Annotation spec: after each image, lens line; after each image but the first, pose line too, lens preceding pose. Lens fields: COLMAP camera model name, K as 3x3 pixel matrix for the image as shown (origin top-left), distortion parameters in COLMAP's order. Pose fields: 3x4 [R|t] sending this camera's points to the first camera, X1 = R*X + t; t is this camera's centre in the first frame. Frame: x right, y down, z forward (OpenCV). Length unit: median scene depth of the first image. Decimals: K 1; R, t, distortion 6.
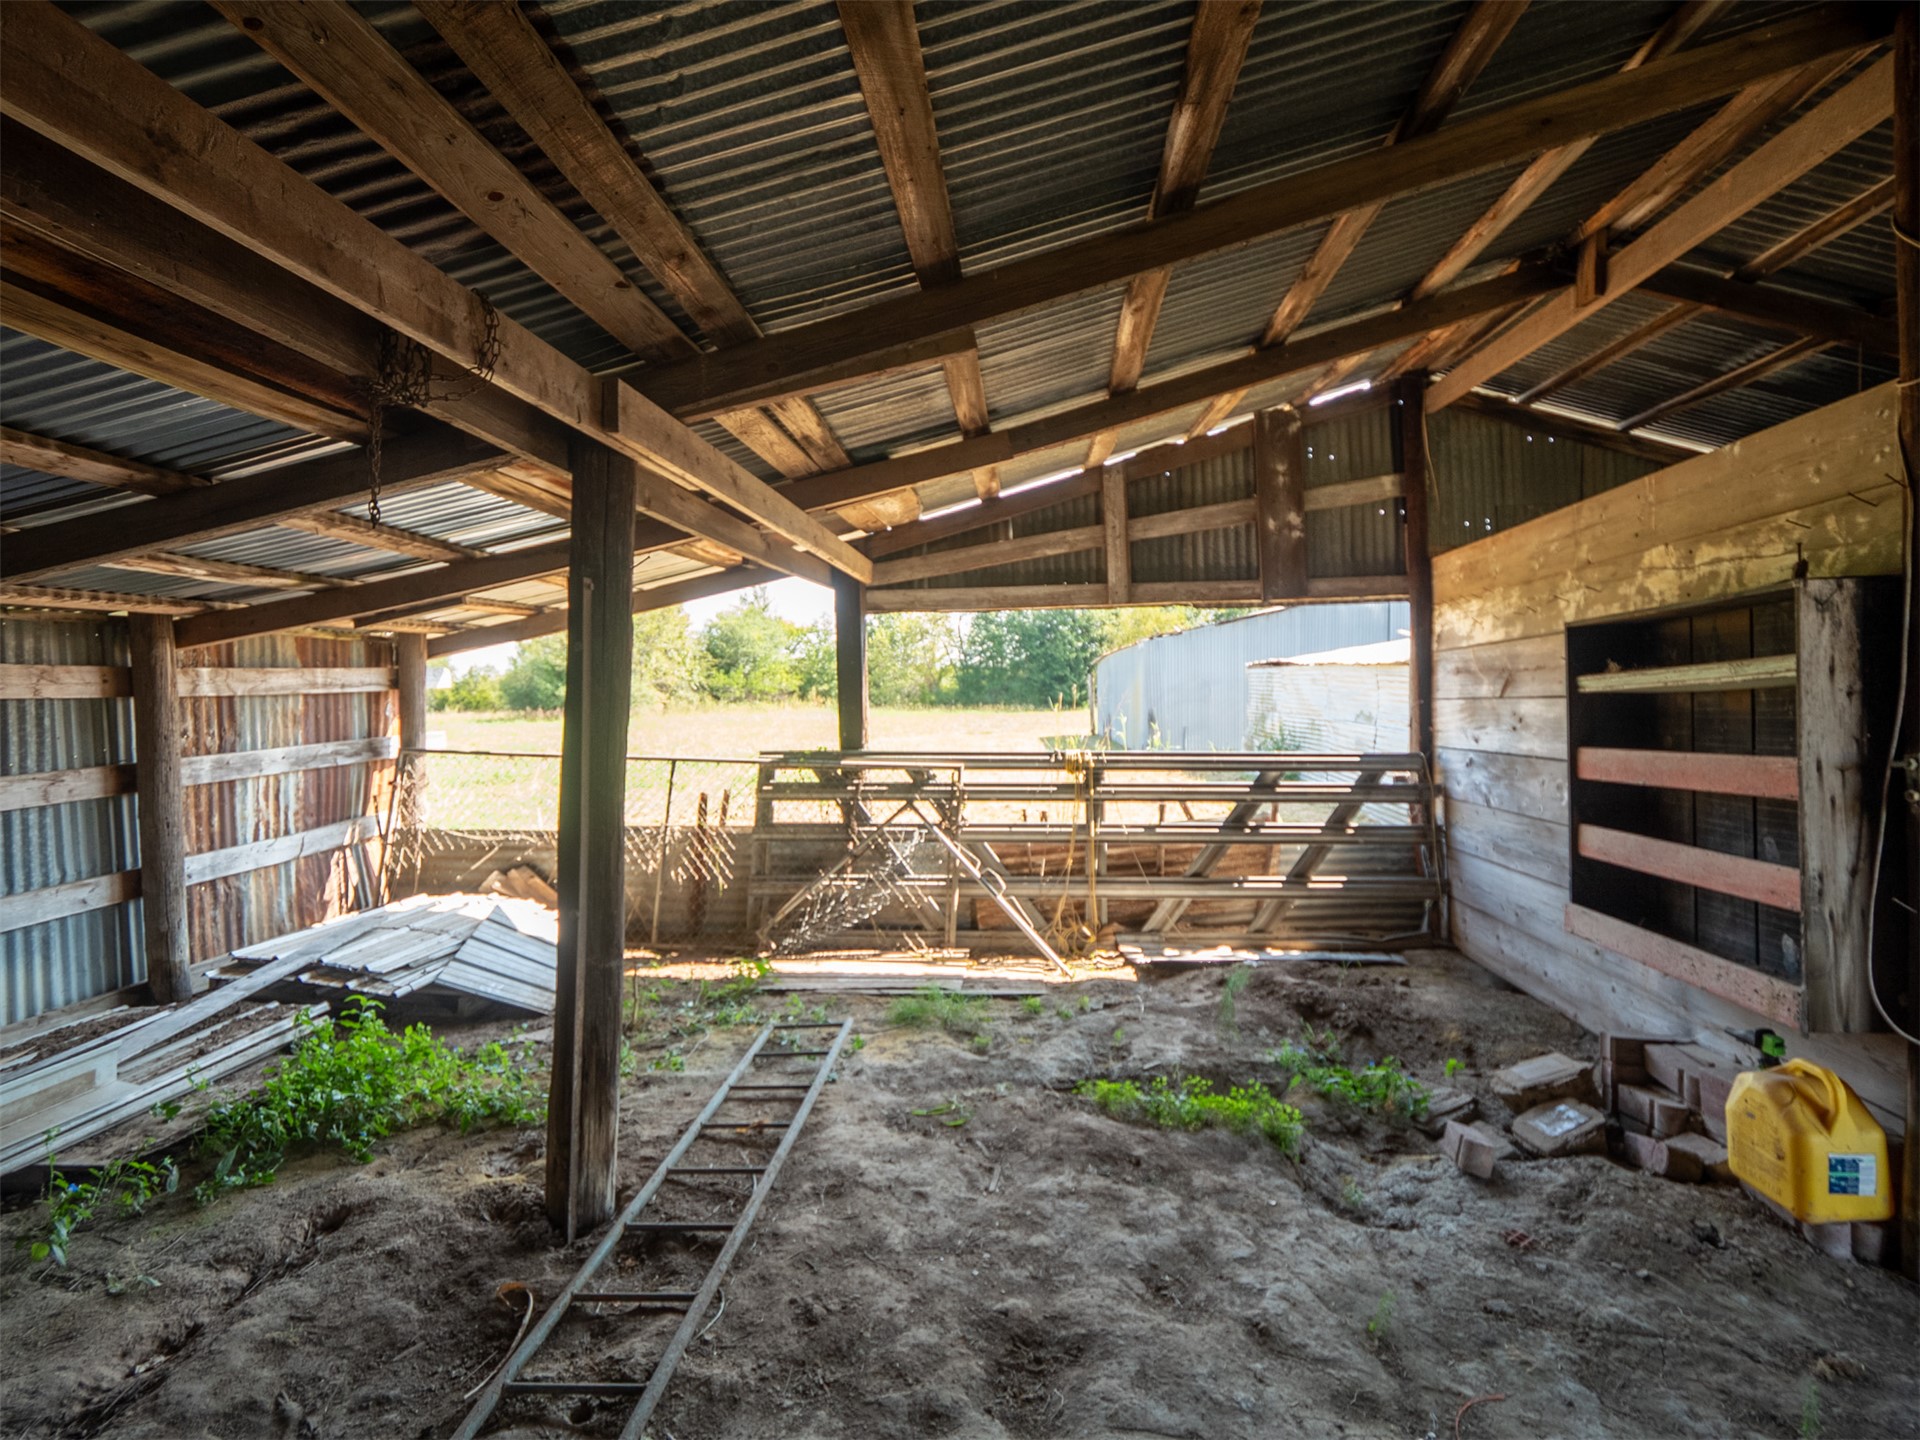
lens RADIAL K [[995.6, 0, 960.0], [0, 995.6, 720.0], [0, 0, 1]] dist [-0.000257, -0.000184]
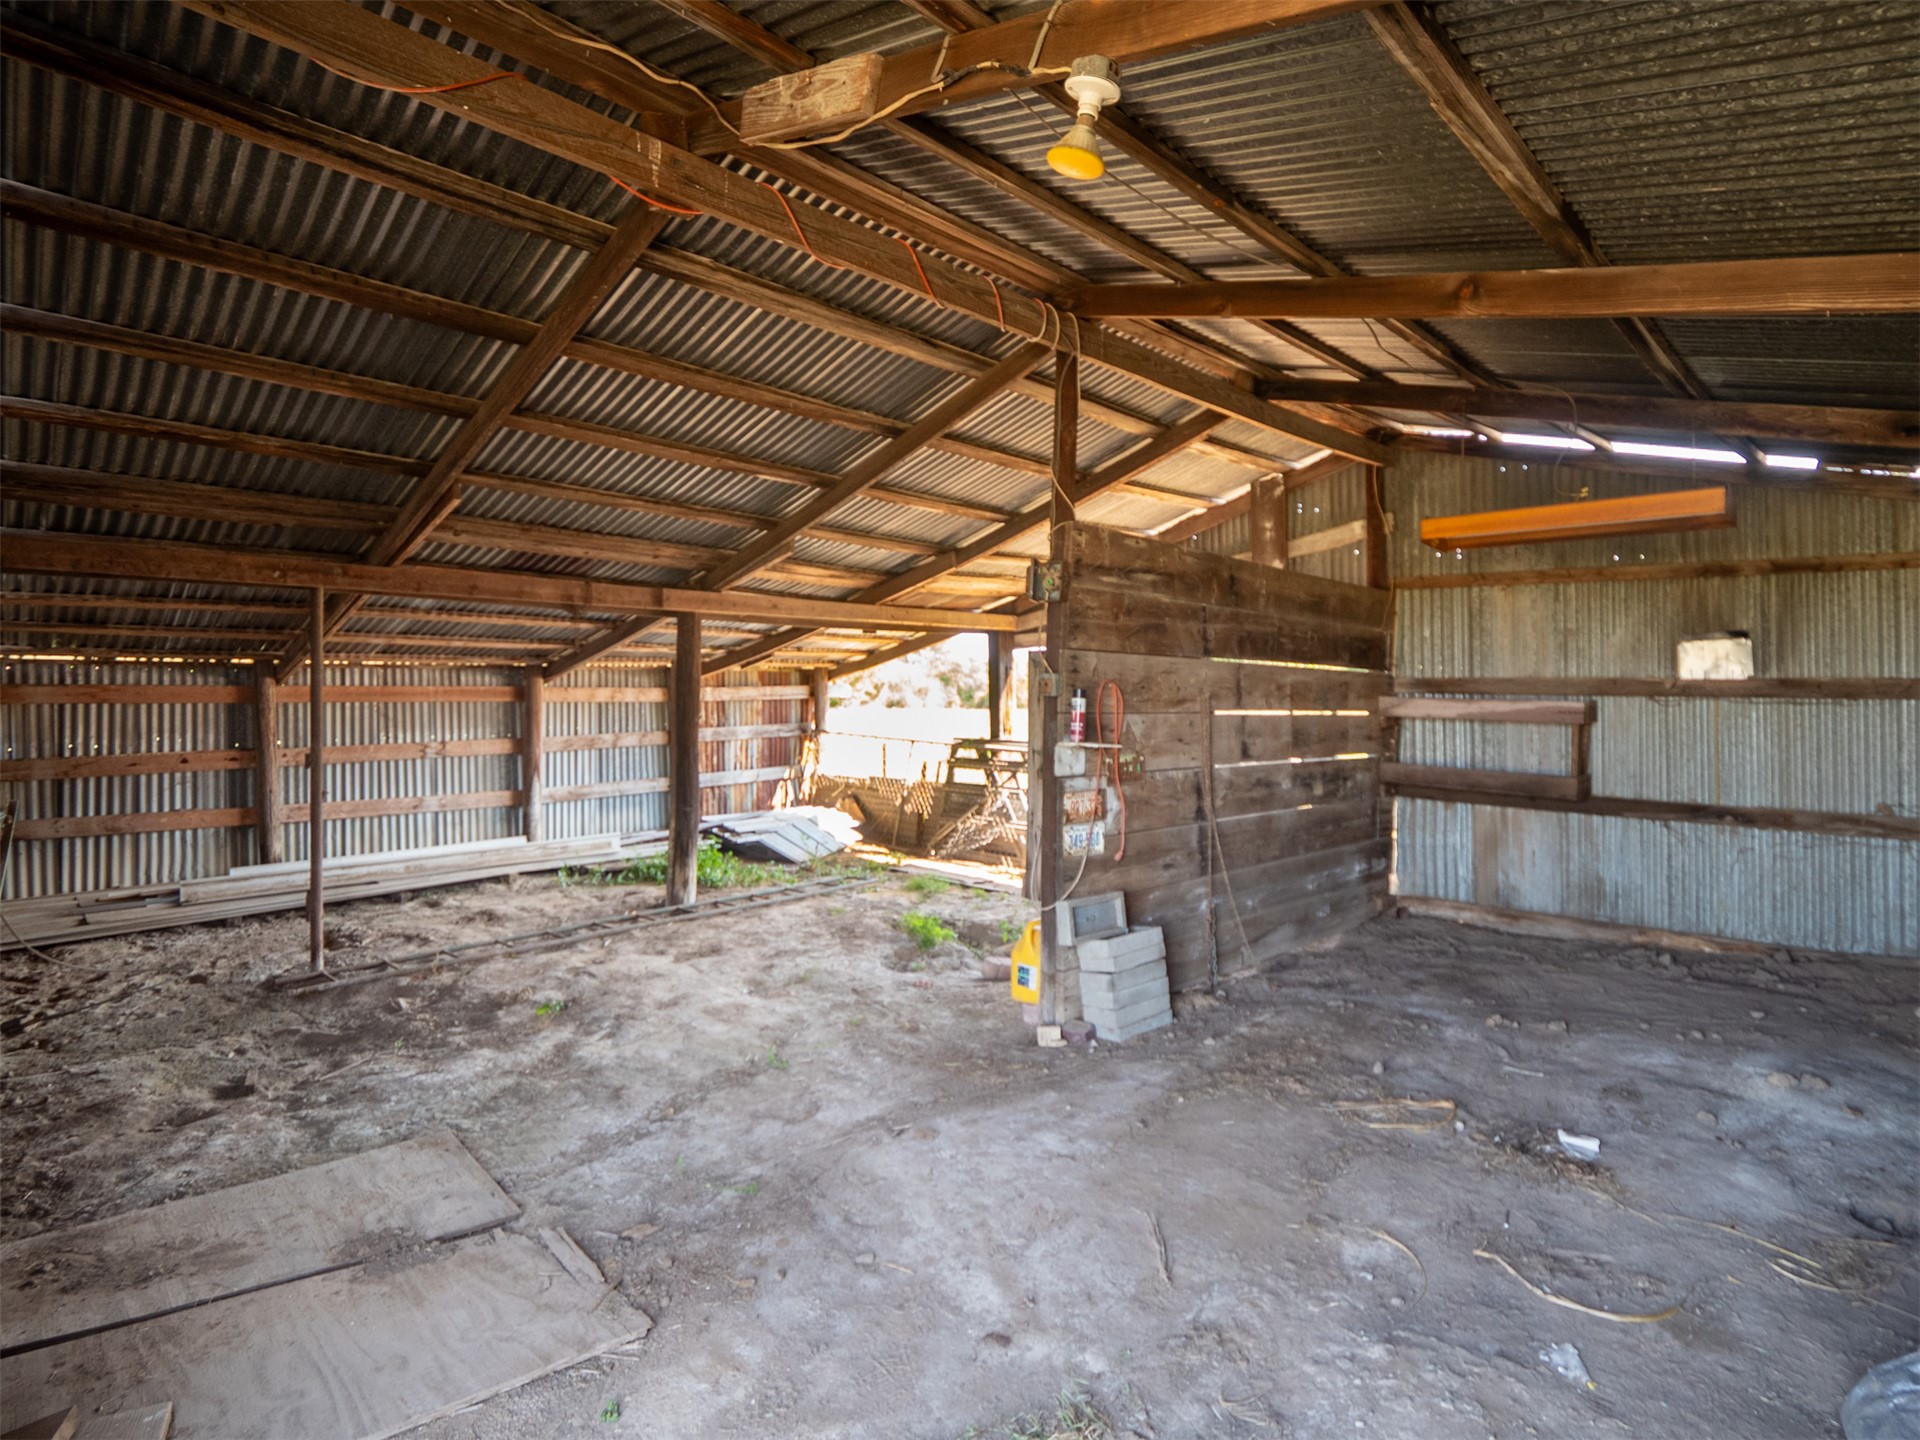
lens RADIAL K [[995.6, 0, 960.0], [0, 995.6, 720.0], [0, 0, 1]] dist [-0.000257, -0.000184]
pose [[0.730850, 0.022939, -0.682152, 0.932028], [-0.023786, 0.999684, 0.008132, -0.010547], [0.682123, 0.010282, 0.731165, -0.180120]]
